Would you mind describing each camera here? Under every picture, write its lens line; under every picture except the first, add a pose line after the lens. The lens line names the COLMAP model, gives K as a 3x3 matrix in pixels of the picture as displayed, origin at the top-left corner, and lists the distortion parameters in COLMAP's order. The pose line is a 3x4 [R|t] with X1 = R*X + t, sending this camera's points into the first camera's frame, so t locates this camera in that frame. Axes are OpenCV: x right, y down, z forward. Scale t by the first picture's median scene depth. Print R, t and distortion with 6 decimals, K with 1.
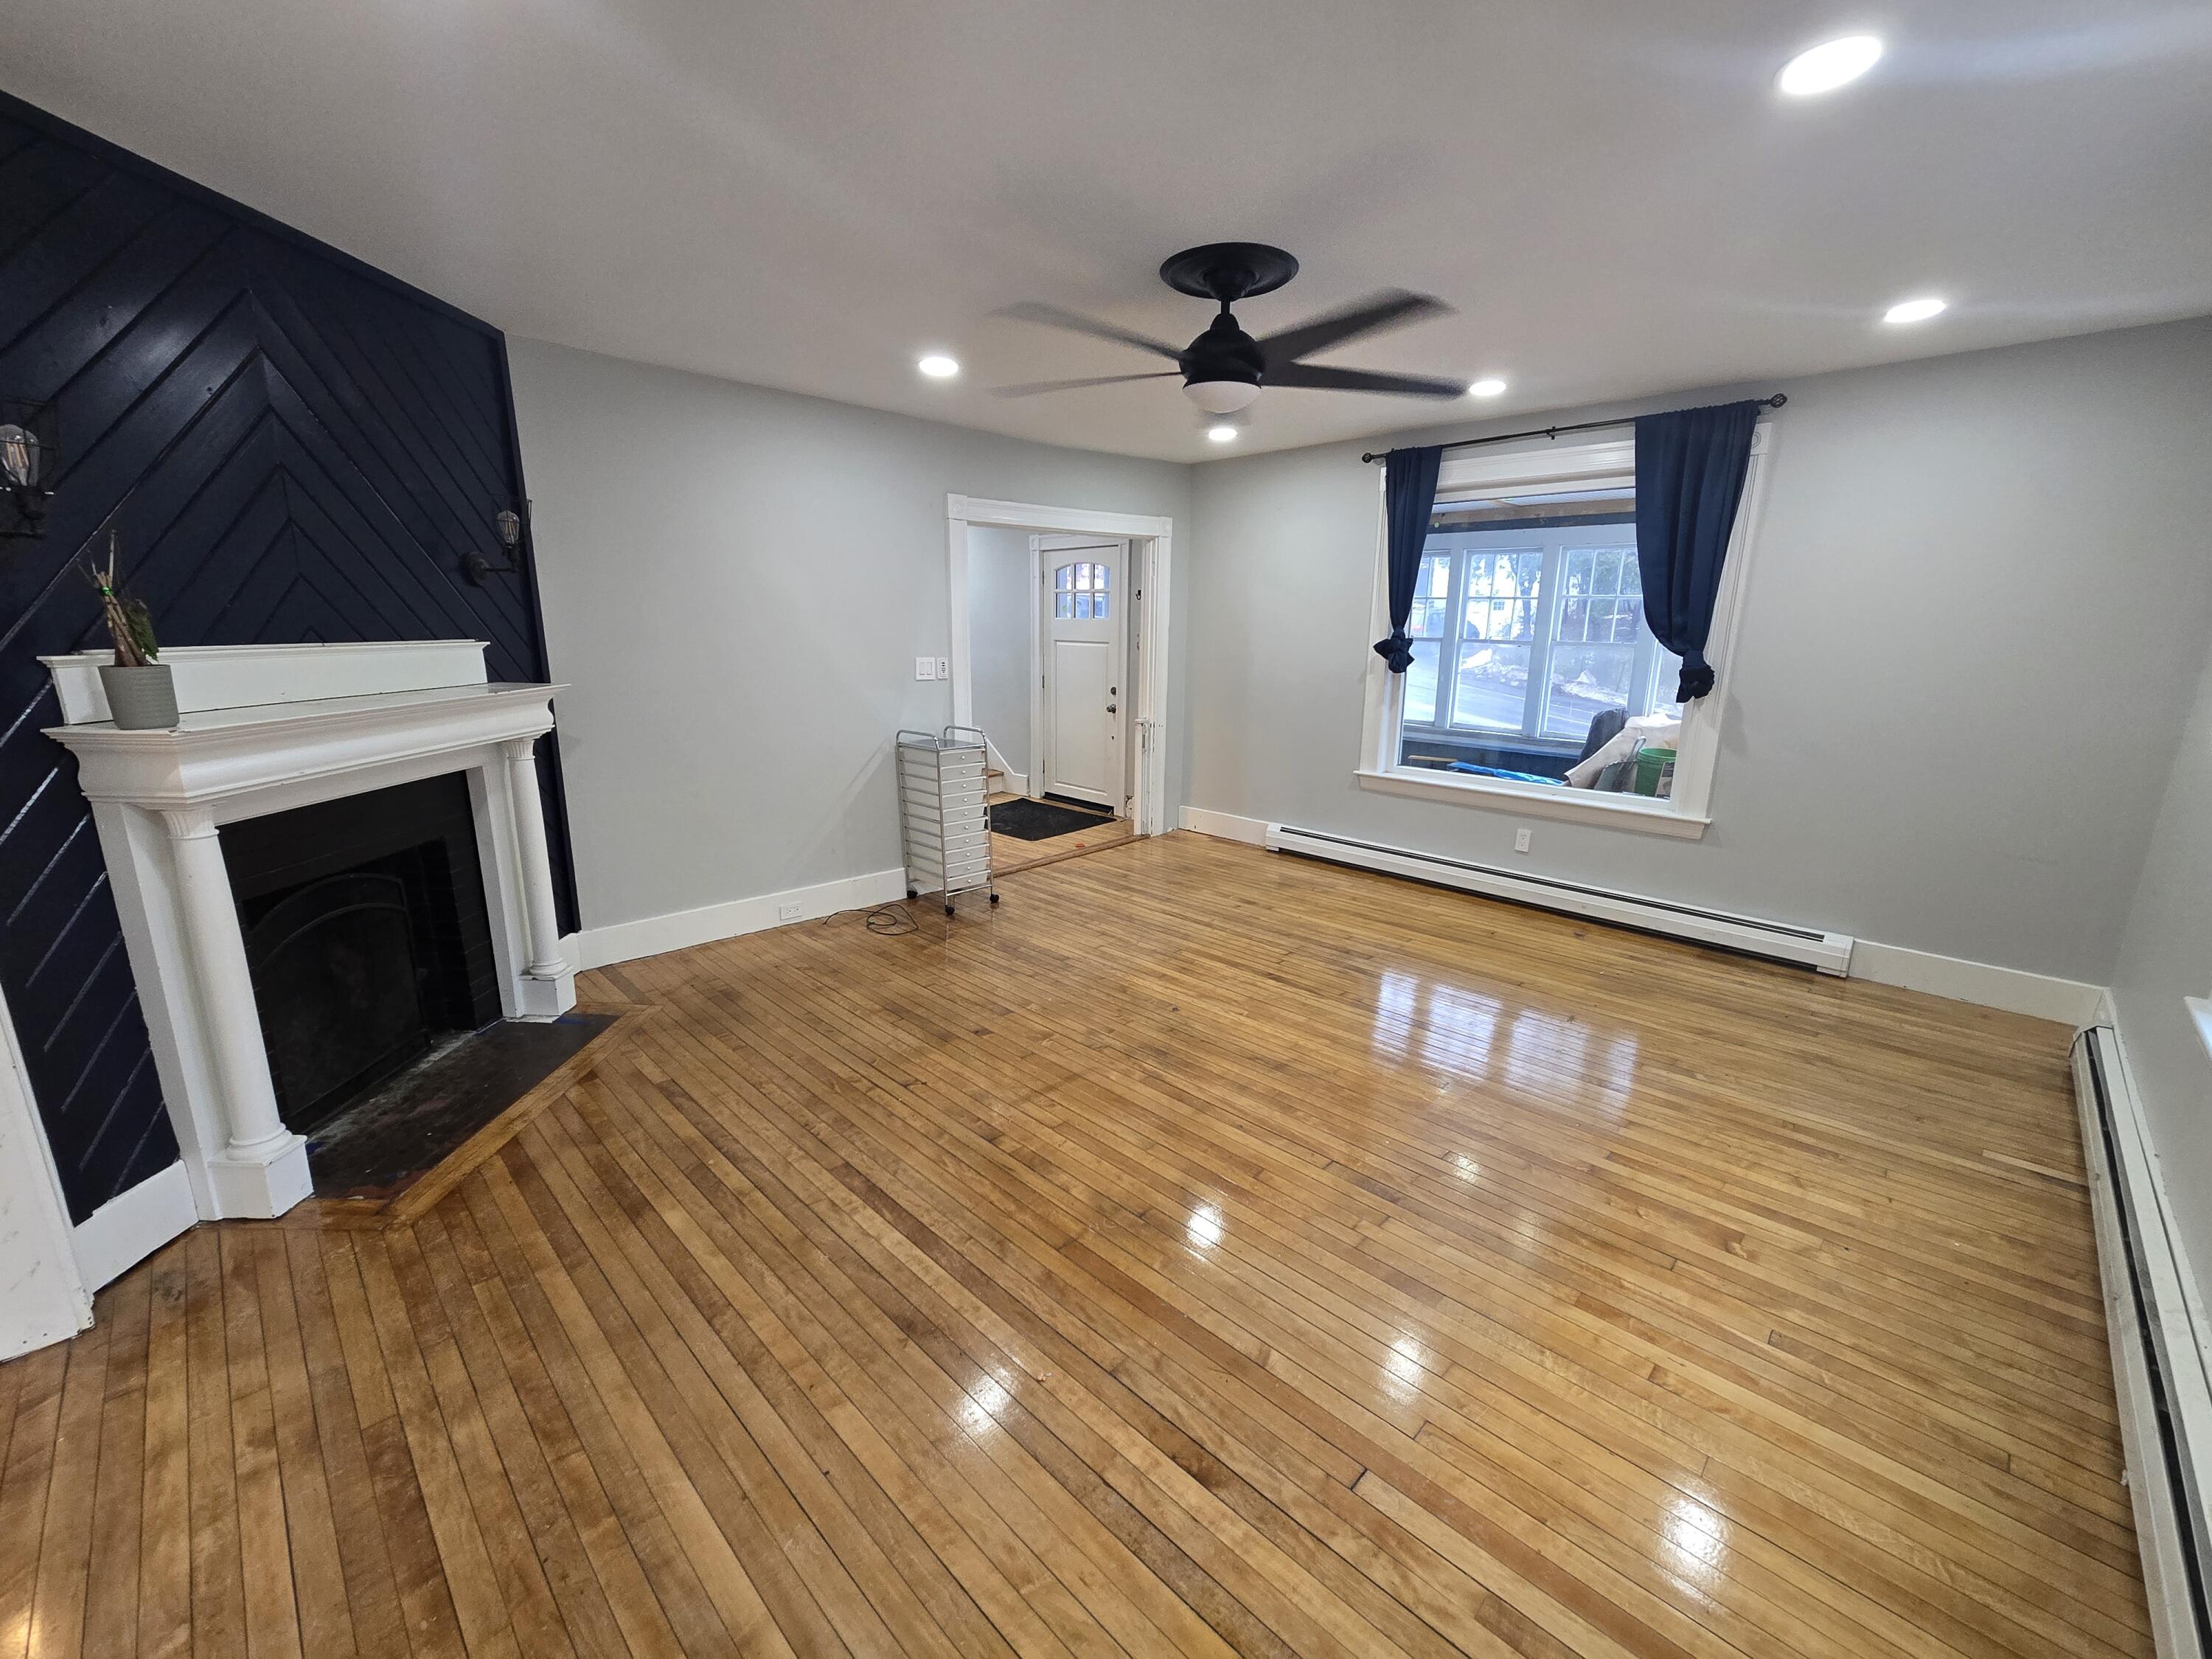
lens RADIAL K [[911.0, 0, 1121.1], [0, 911.0, 827.7], [0, 0, 1]] dist [-0.009139, 0.004331]
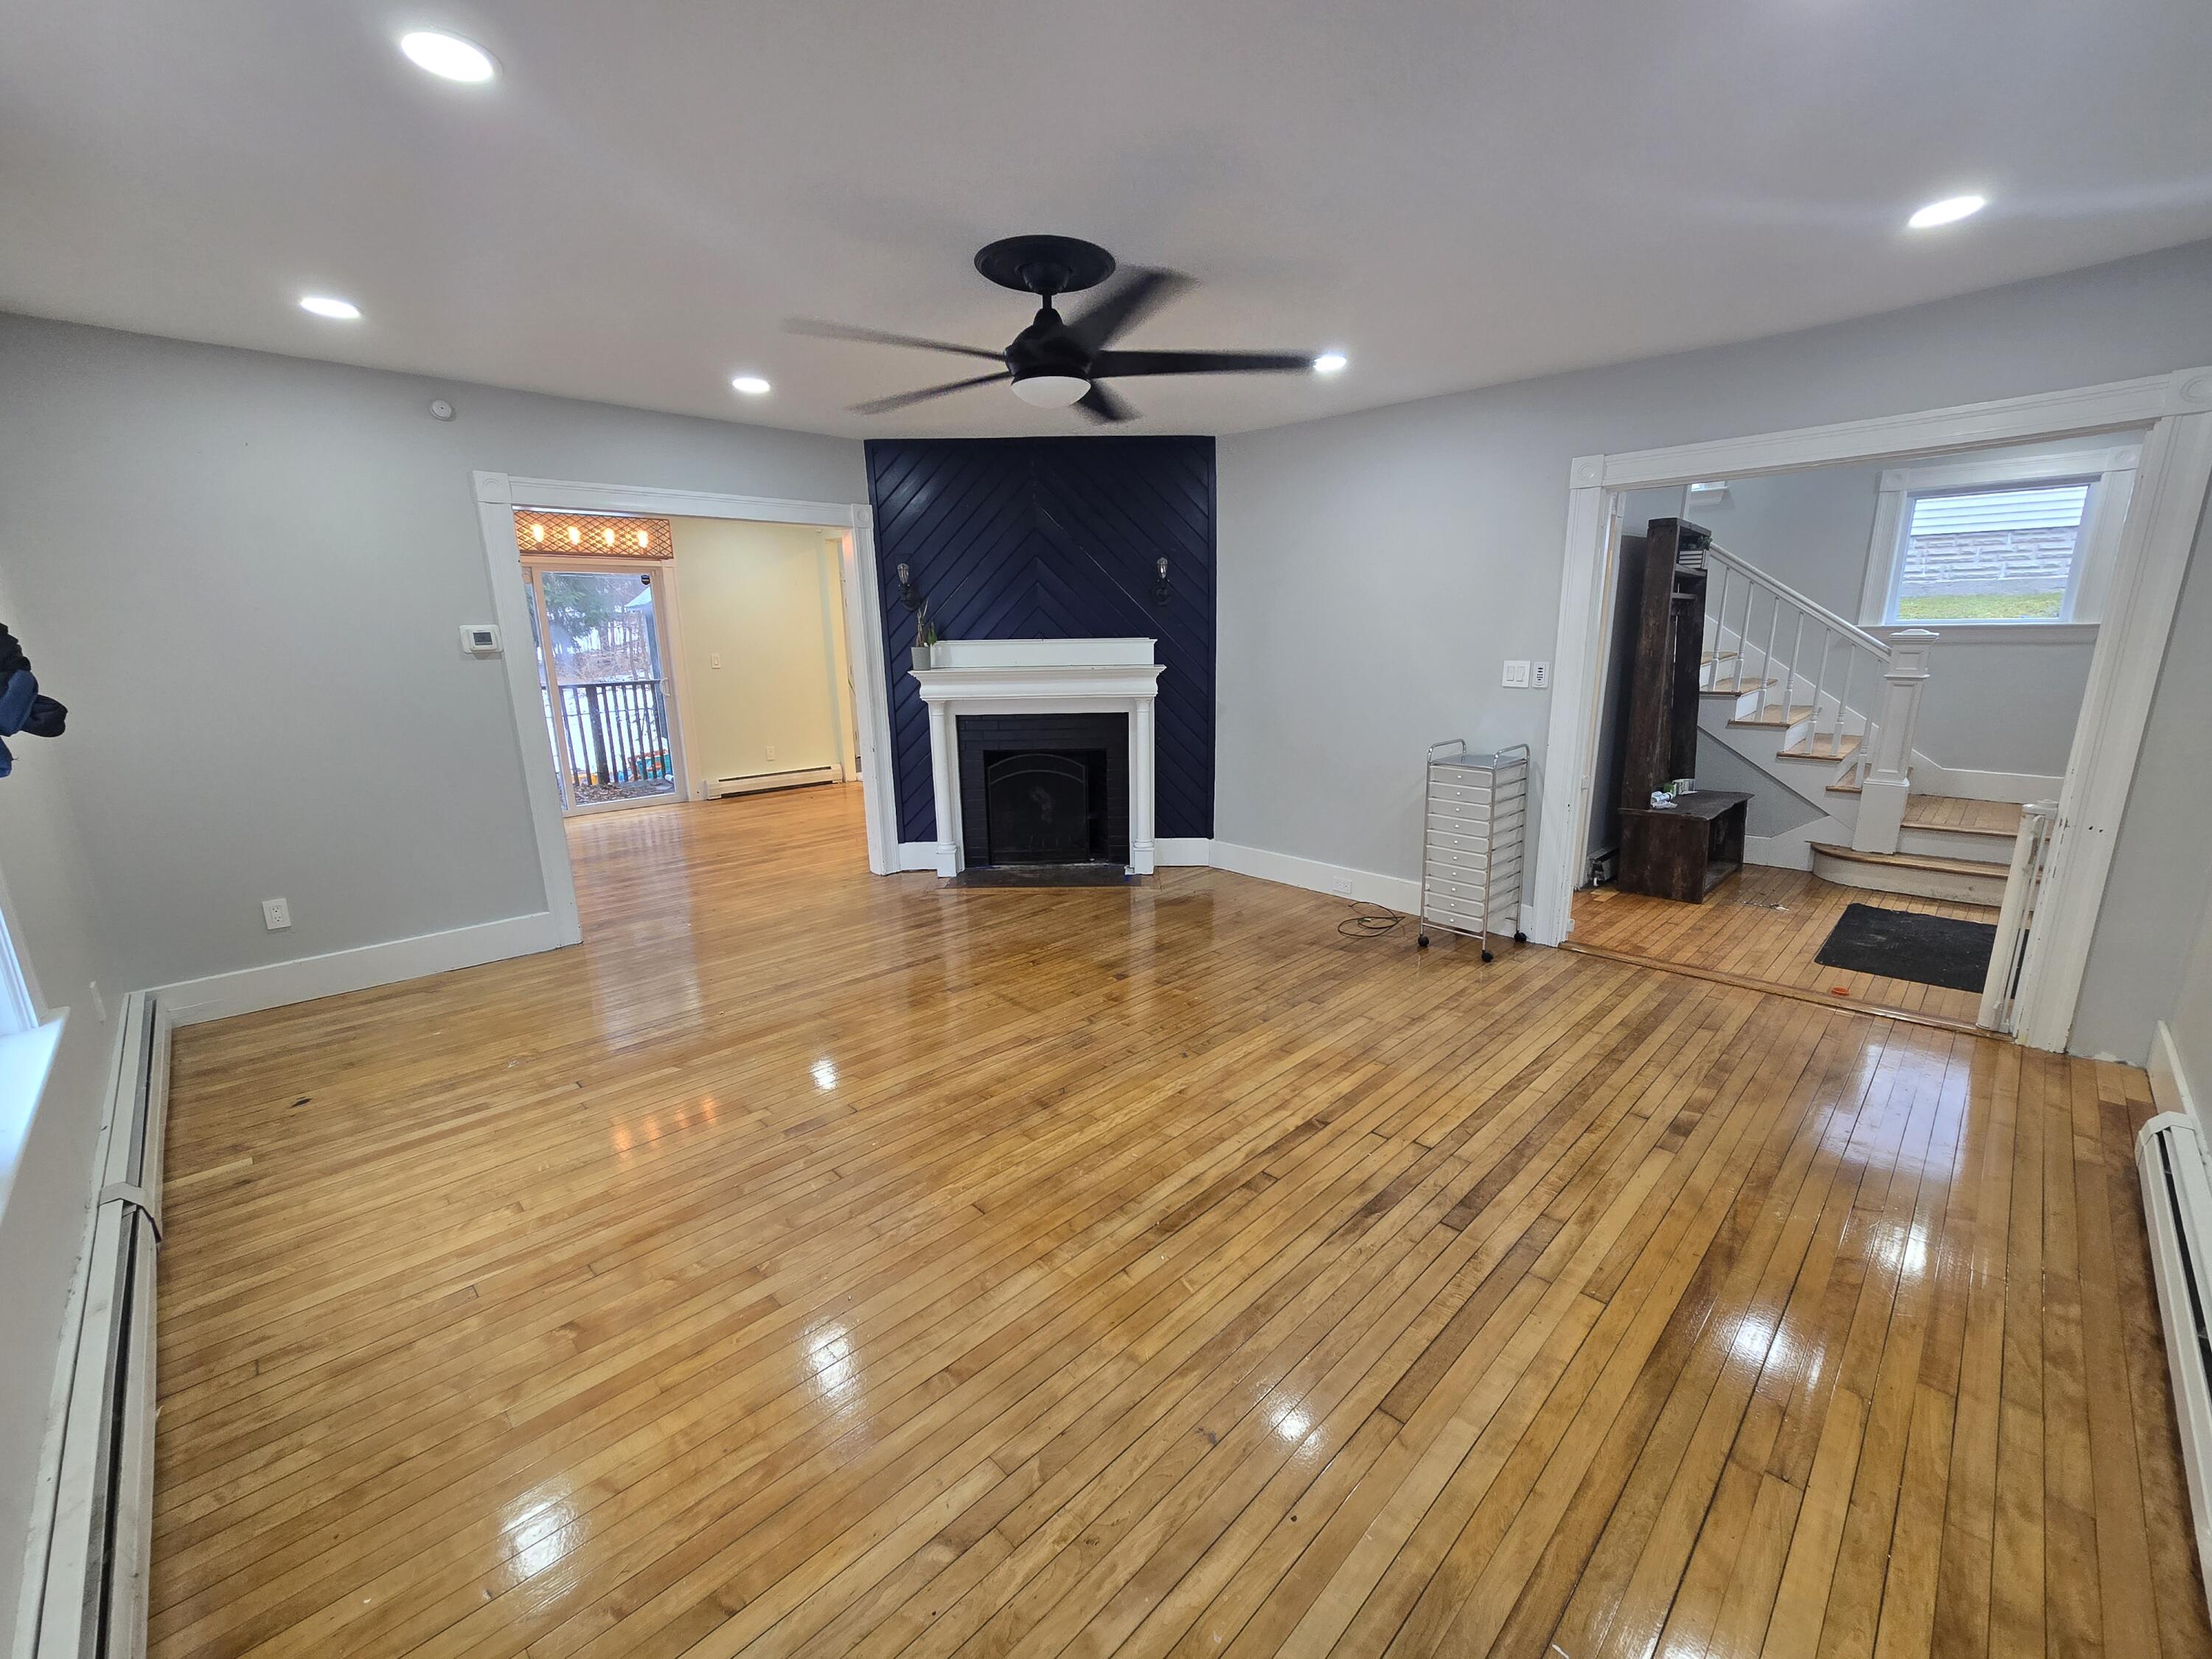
lens RADIAL K [[911.0, 0, 1124.6], [0, 911.0, 843.3], [0, 0, 1]] dist [-0.009139, 0.004331]
pose [[-0.010034, 0.221967, -0.975002, 0.846407], [-0.206833, 0.953504, 0.219202, -0.174377], [0.978325, 0.203862, 0.036343, 0.829556]]
